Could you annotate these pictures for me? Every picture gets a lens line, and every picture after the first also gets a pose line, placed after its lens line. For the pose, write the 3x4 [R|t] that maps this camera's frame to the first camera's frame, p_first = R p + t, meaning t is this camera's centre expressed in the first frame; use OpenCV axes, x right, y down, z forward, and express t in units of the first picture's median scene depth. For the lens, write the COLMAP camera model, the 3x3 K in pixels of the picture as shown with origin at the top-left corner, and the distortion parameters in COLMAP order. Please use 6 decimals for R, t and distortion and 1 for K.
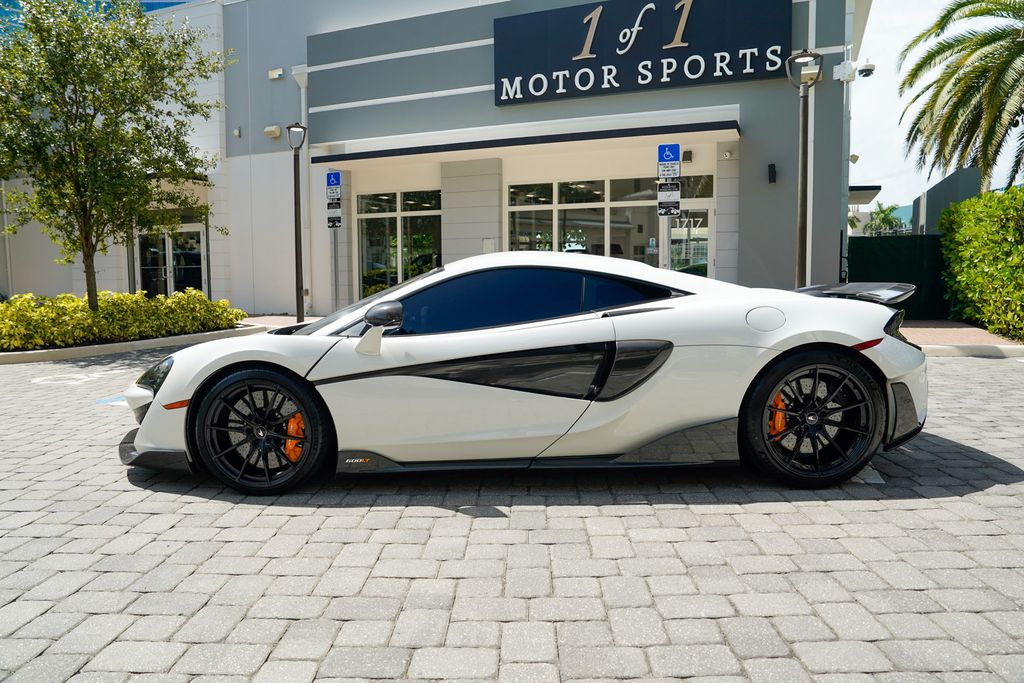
lens RADIAL K [[699.8, 0, 512.0], [0, 699.8, 341.5], [0, 0, 1]] dist [-0.107620, 0.080408]
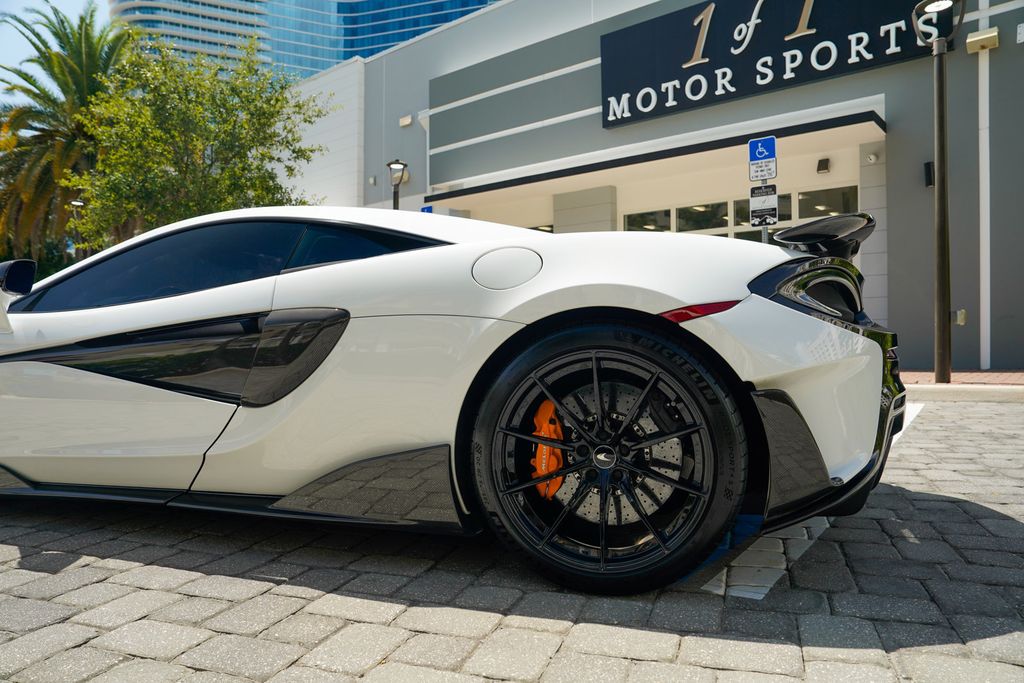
lens RADIAL K [[699.8, 0, 512.0], [0, 699.8, 341.5], [0, 0, 1]] dist [-0.107620, 0.080408]
pose [[0.951890, 0.001912, -0.306433, 0.156984], [-0.029129, 0.996017, -0.084269, 0.021057], [0.305052, 0.089141, 0.948155, 0.138715]]
